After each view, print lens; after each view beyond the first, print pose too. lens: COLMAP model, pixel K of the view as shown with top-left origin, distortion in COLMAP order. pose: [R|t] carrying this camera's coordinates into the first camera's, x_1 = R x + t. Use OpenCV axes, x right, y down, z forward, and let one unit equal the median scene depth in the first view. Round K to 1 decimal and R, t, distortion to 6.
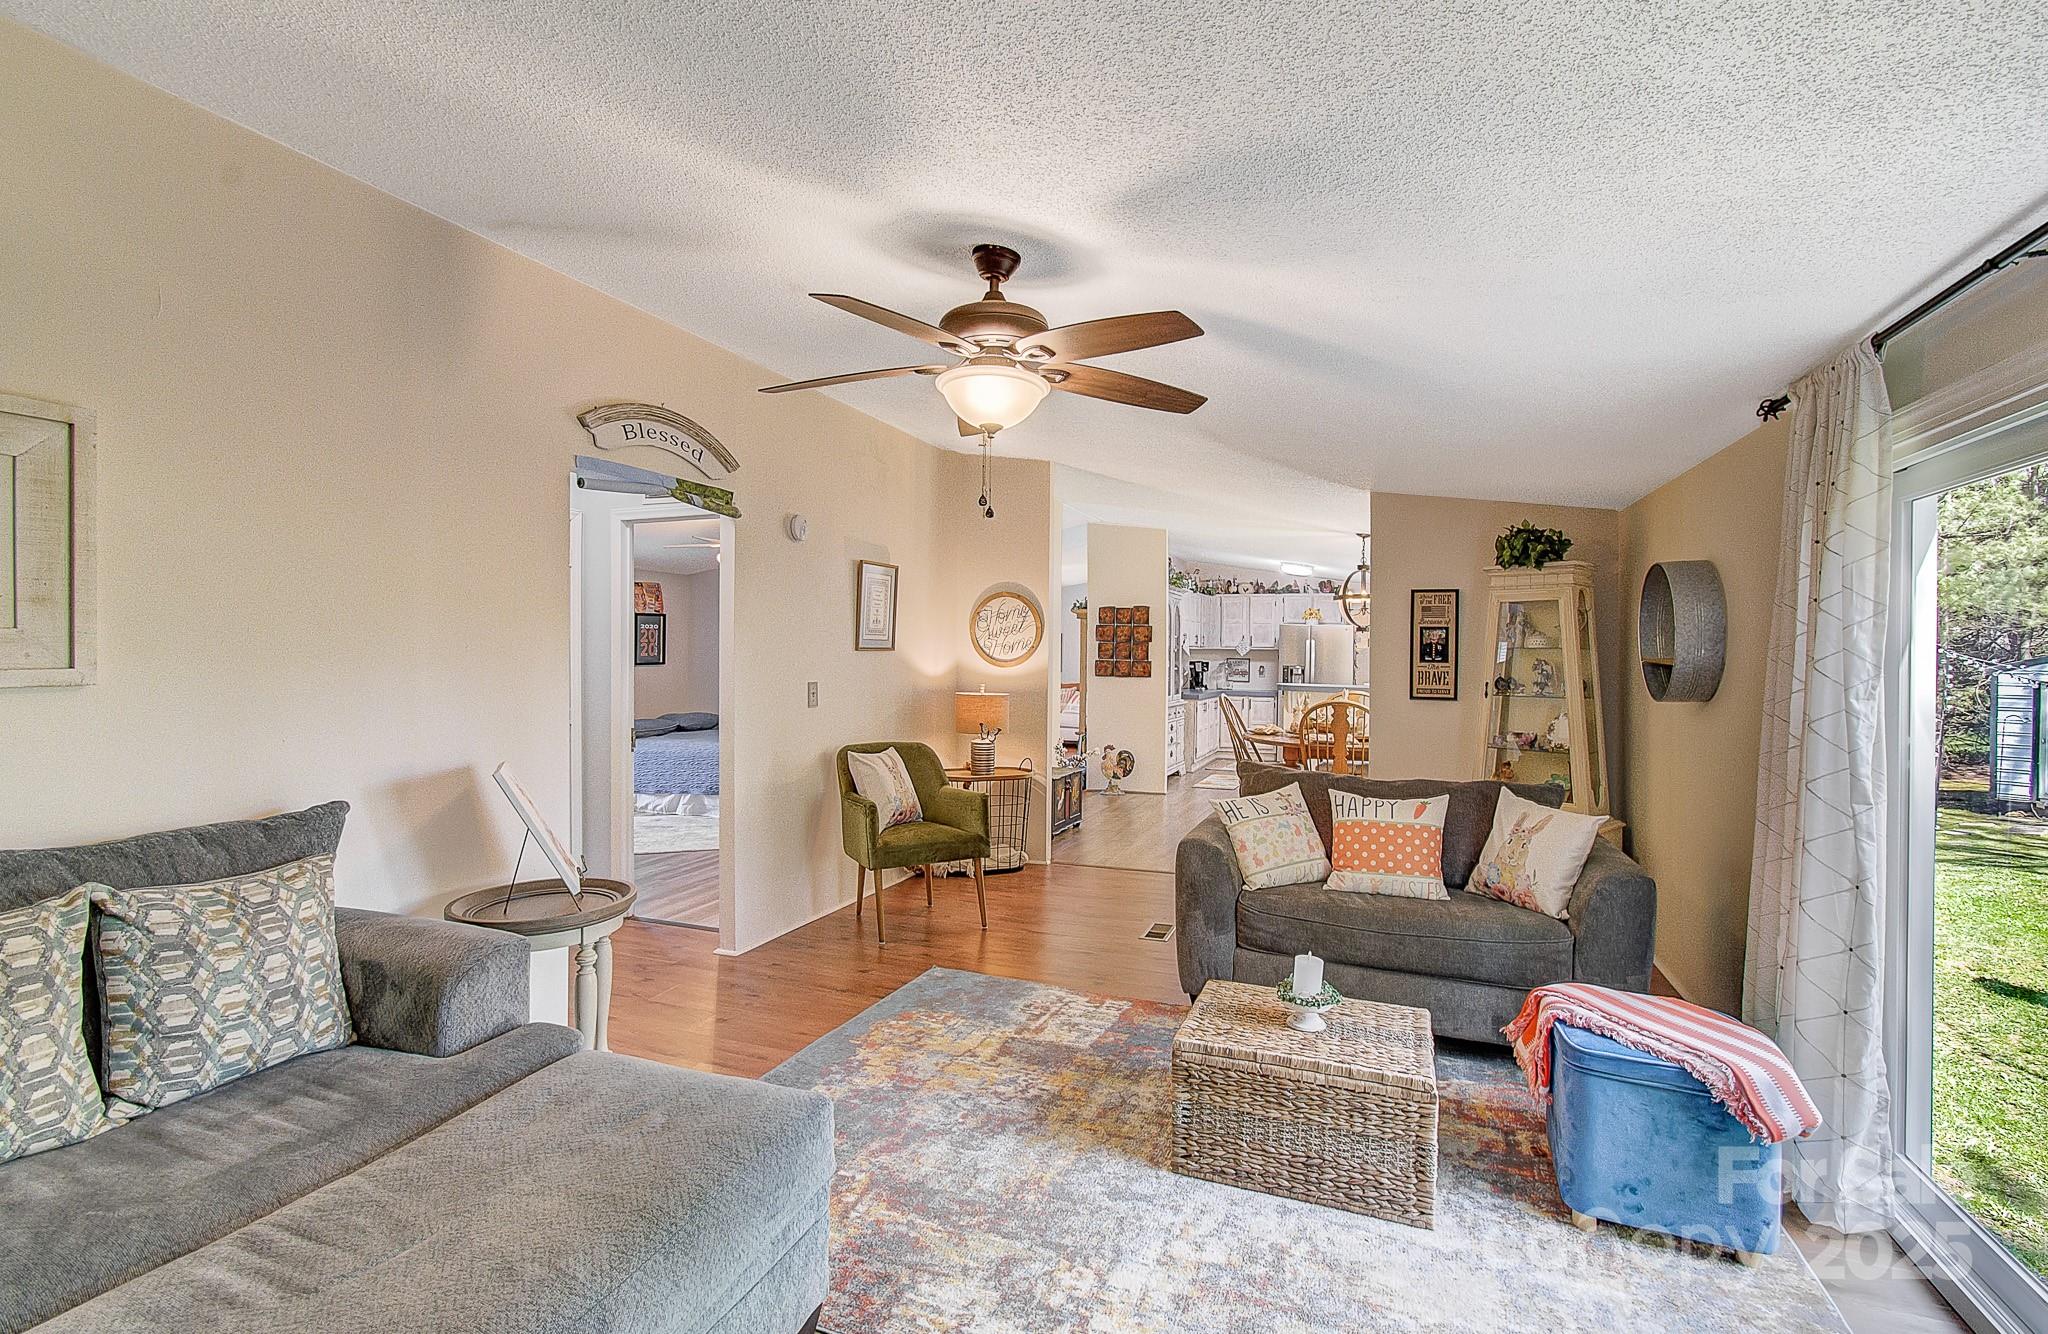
lens RADIAL K [[1006.6, 0, 1024.0], [0, 1006.6, 667.0], [0, 0, 1]] dist [-0.001537, 0.001786]
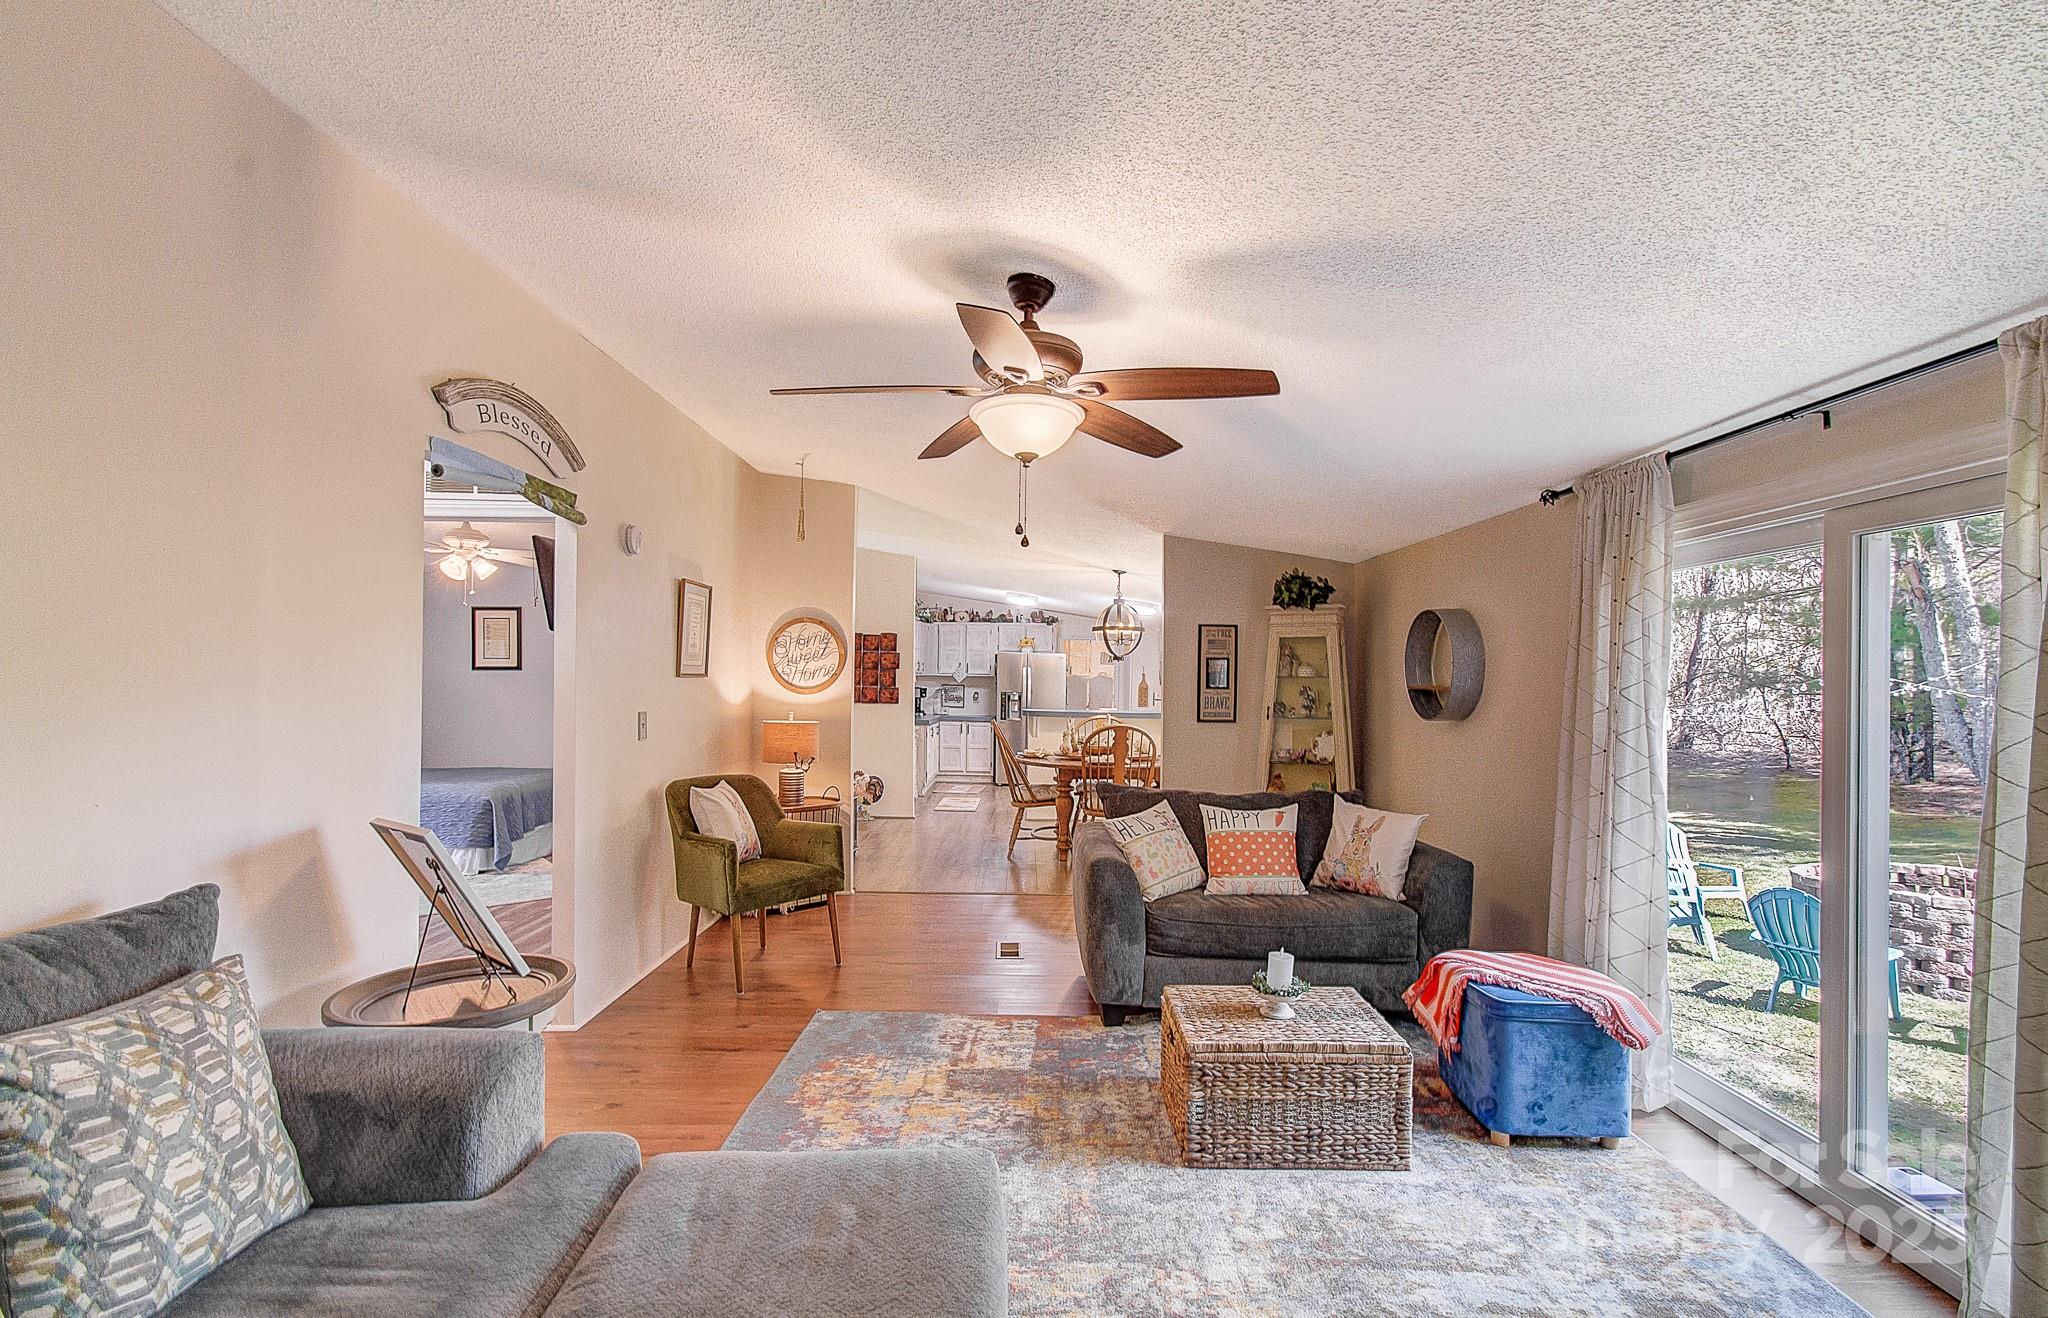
lens RADIAL K [[977.5, 0, 1081.1], [0, 977.5, 684.9], [0, 0, 1]] dist [-0.000822, -0.001426]
pose [[0.914815, 0.000414, 0.403872, -0.304978], [0.002374, 0.999977, -0.006401, -0.004044], [-0.403865, 0.006815, 0.914793, 0.074482]]
